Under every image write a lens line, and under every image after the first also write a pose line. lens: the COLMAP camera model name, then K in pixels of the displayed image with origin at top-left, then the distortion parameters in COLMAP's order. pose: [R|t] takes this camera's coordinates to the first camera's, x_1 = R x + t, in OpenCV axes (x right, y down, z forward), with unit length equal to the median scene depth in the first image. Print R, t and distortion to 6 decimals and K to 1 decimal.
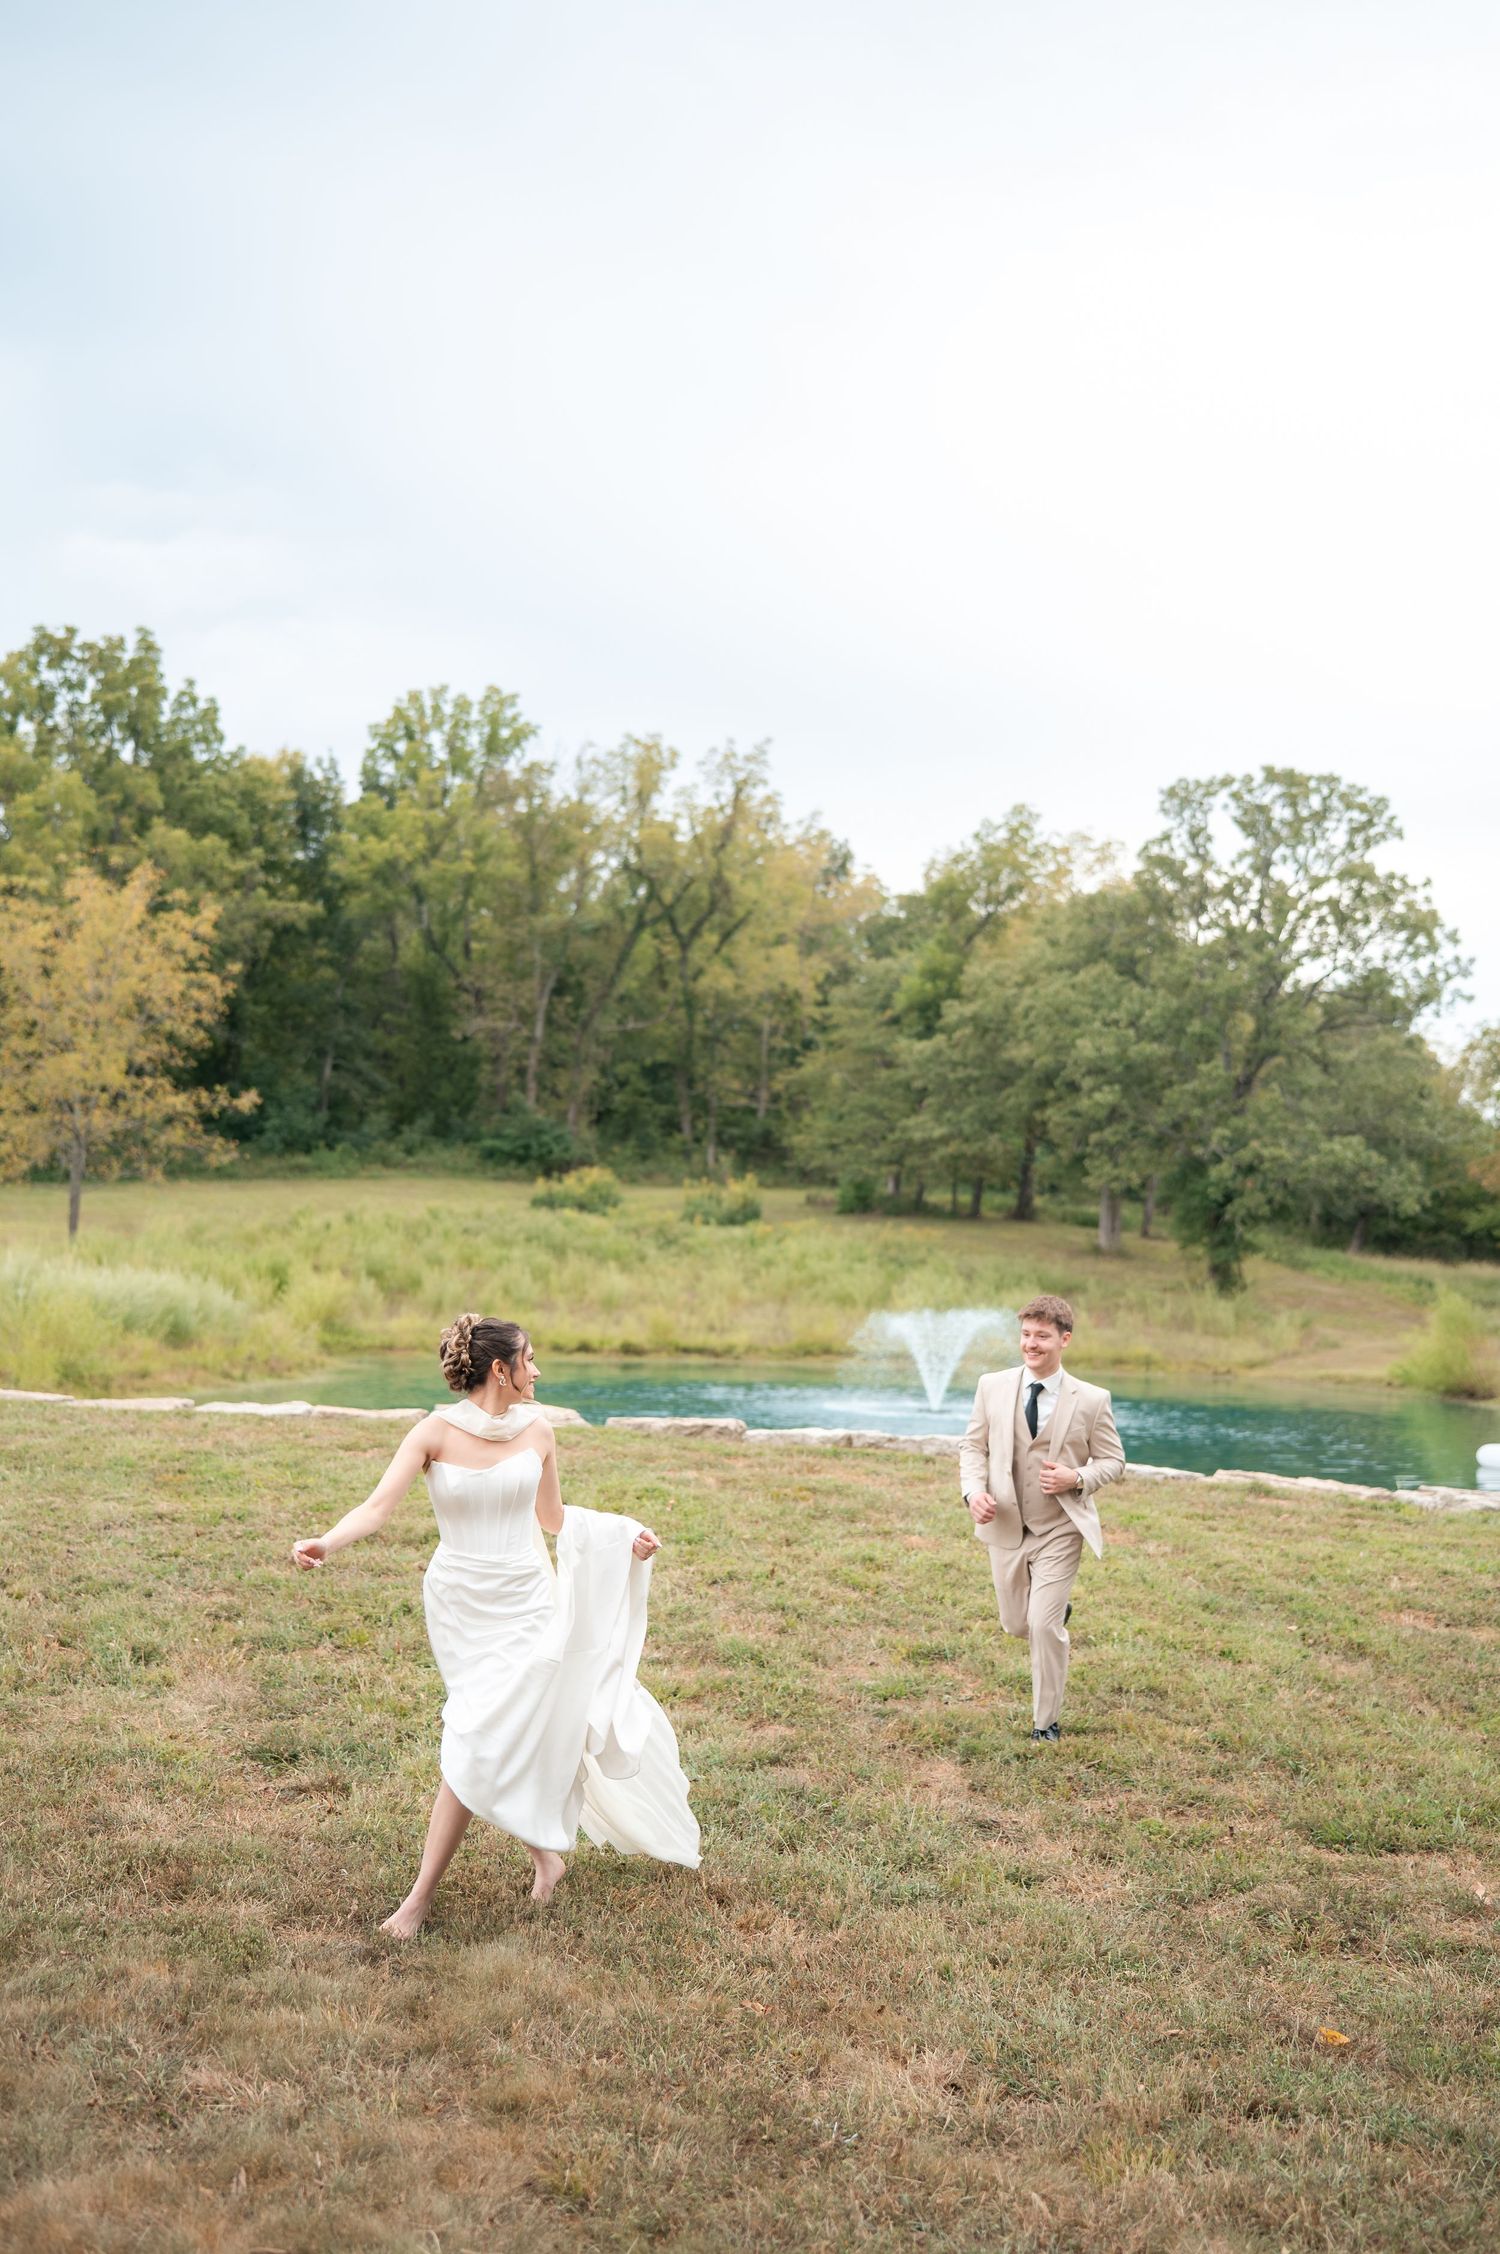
lens RADIAL K [[2505.4, 0, 738.7], [0, 2505.4, 1134.5], [0, 0, 1]] dist [-0.018783, 0.000000]
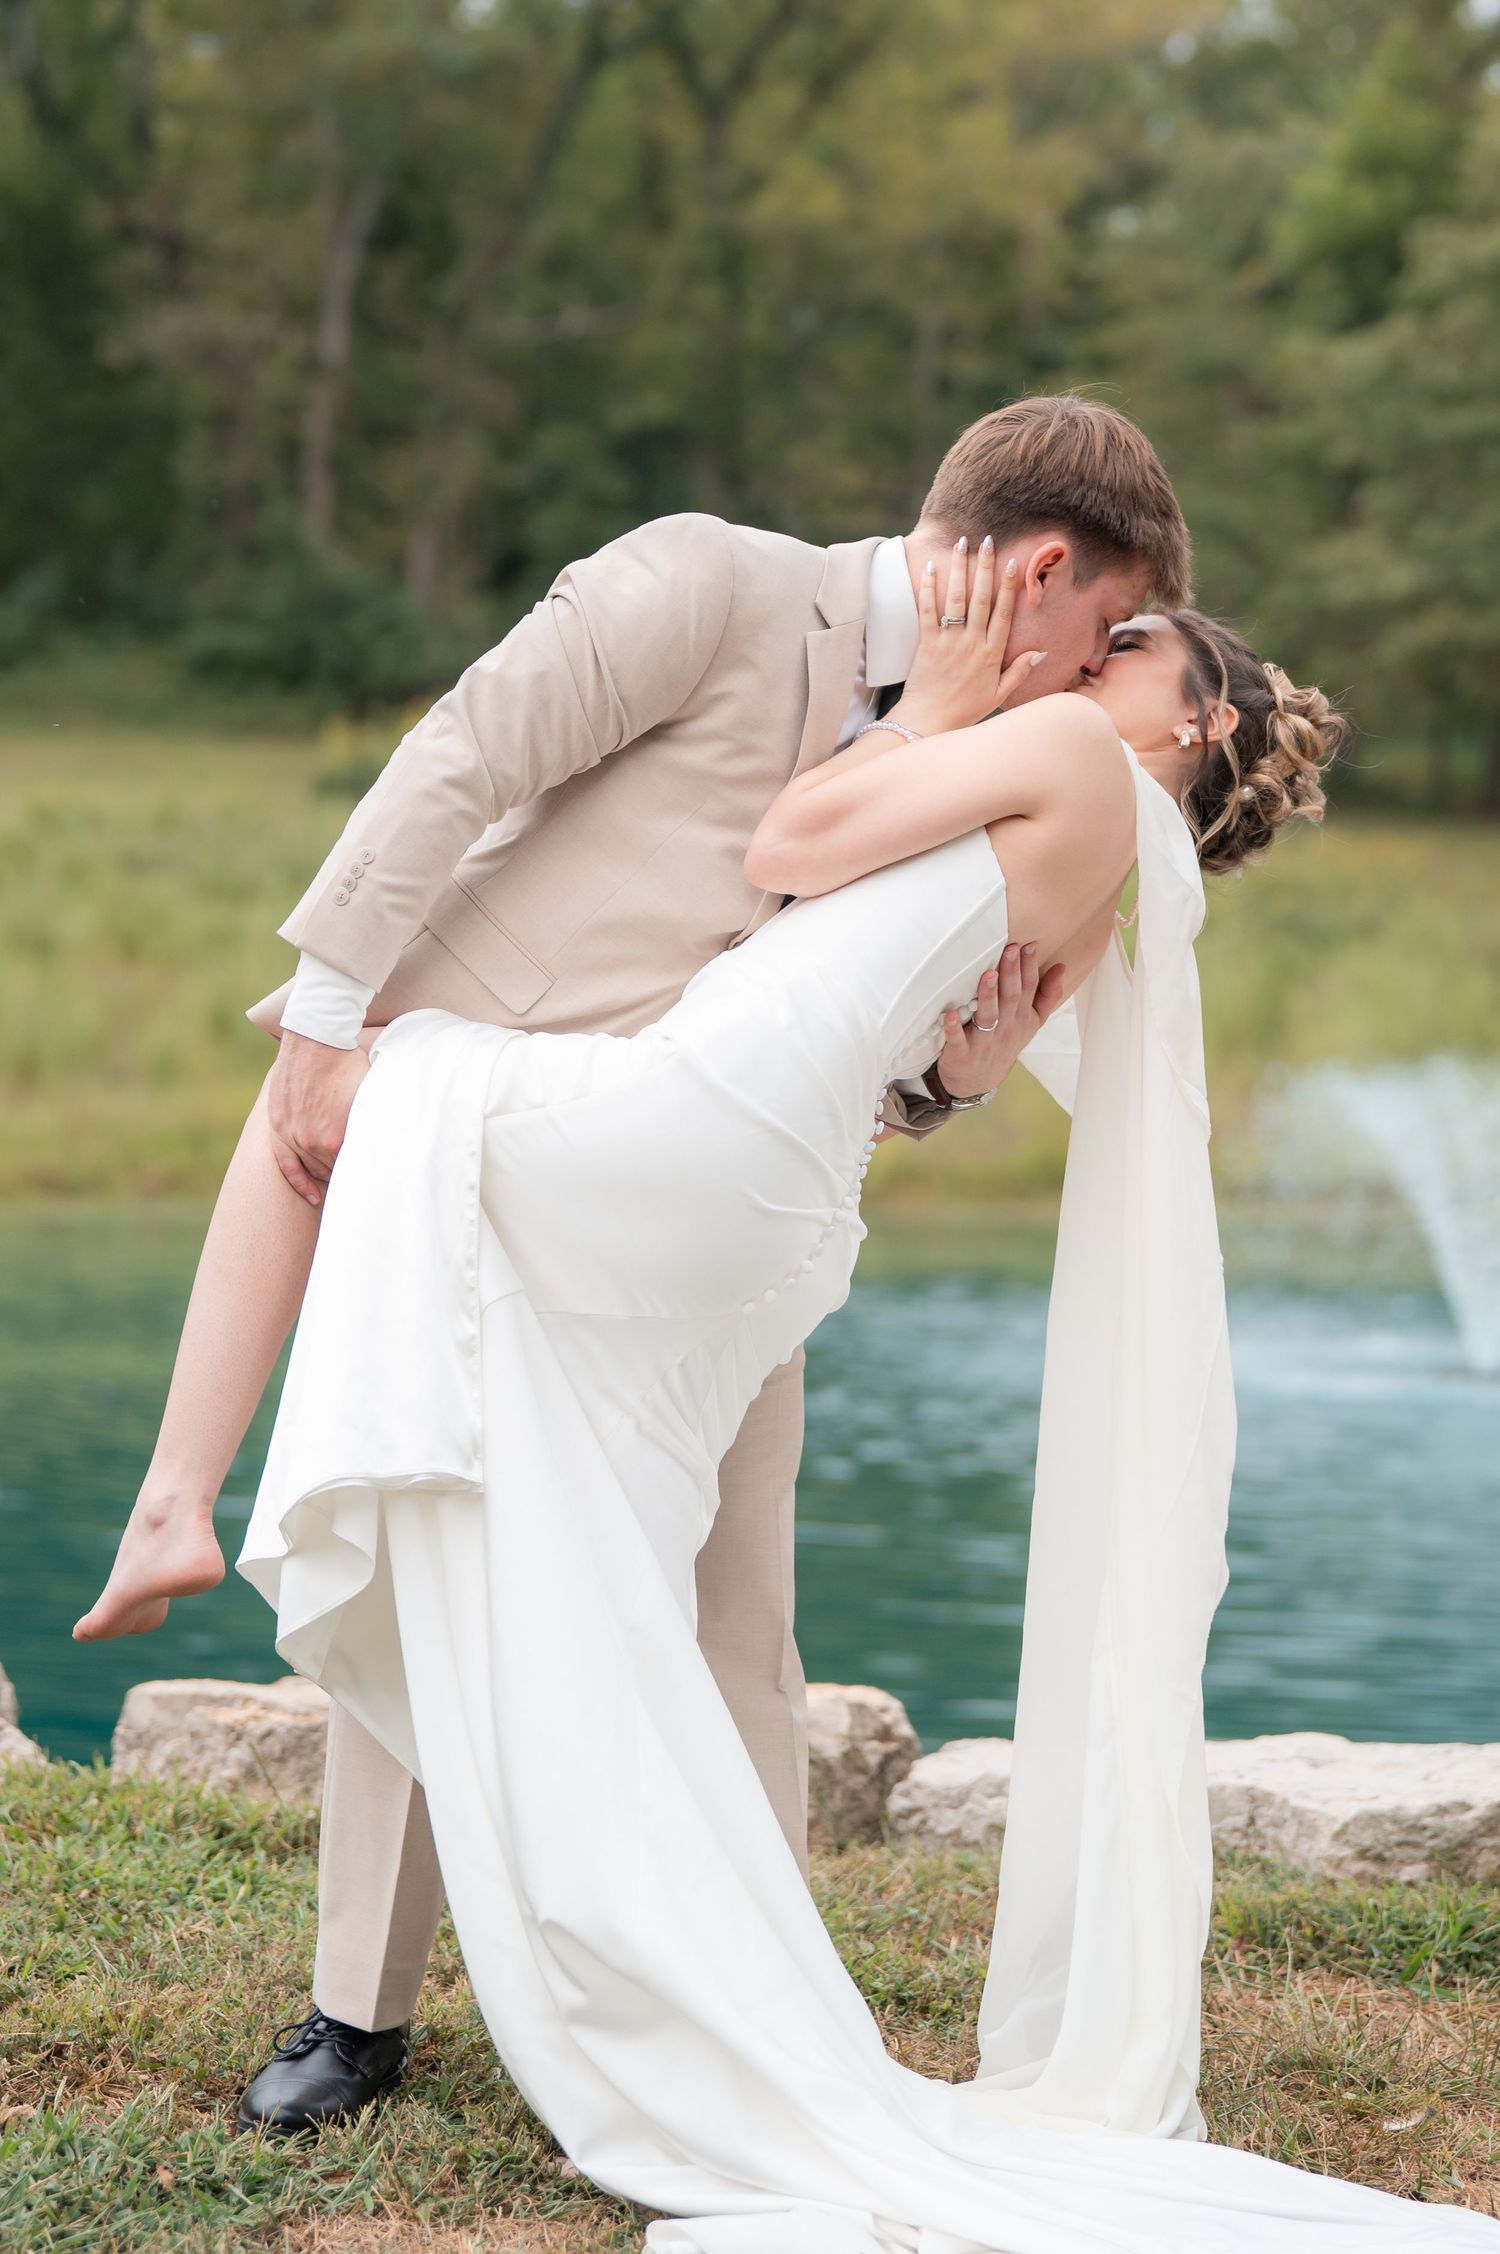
lens RADIAL K [[5692.0, 0, 744.3], [0, 5692.0, 1125.0], [0, 0, 1]] dist [-0.058430, 0.000000]
pose [[0.999680, -0.012598, -0.021935, 0.000018], [0.014319, 0.996679, 0.080164, 0.010643], [0.020852, -0.080452, 0.996540, 0.156163]]
